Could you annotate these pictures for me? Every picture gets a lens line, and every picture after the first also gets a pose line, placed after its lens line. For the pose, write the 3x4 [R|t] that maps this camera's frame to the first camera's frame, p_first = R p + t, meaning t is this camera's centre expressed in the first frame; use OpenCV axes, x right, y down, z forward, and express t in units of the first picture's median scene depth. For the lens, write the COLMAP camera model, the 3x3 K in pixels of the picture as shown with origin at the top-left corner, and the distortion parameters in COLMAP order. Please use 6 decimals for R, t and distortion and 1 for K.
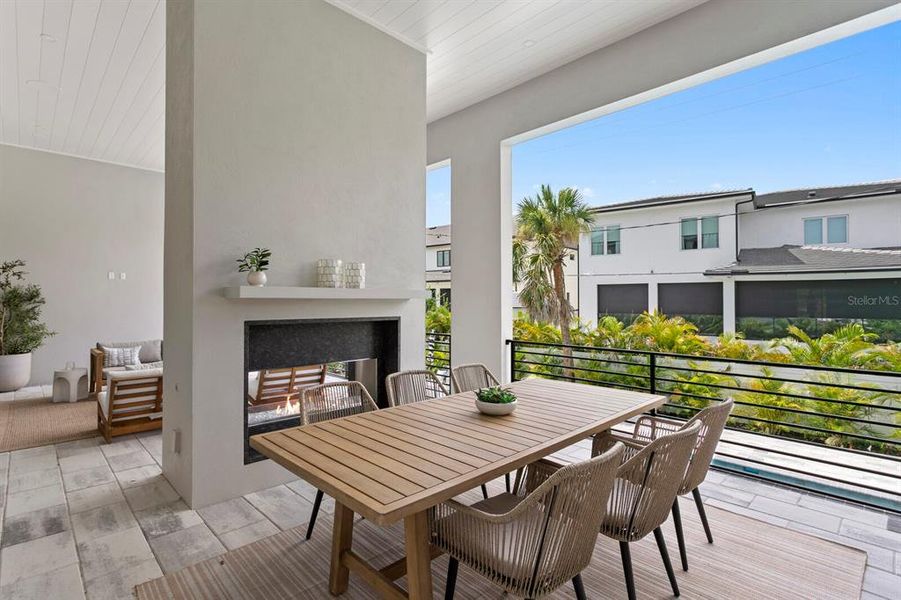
lens RADIAL K [[460.6, 0, 450.5], [0, 460.6, 300.0], [0, 0, 1]] dist [0.004252, 0.000714]
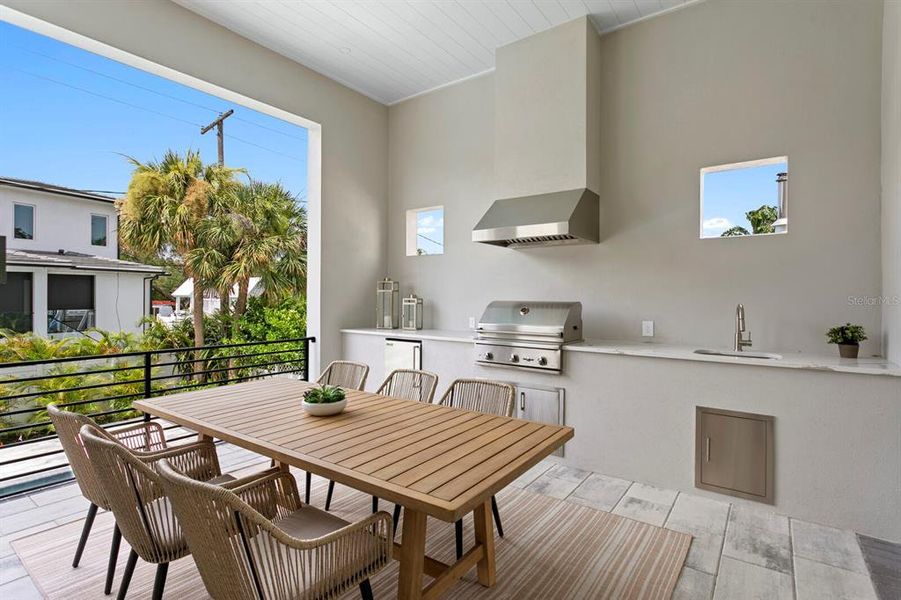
lens RADIAL K [[463.9, 0, 437.3], [0, 463.9, 301.1], [0, 0, 1]] dist [-0.001899, -0.000295]
pose [[-0.192143, -0.012666, 0.981285, -0.397058], [-0.005954, 0.999913, 0.011741, 0.000393], [-0.981349, -0.003586, -0.192202, 0.430841]]
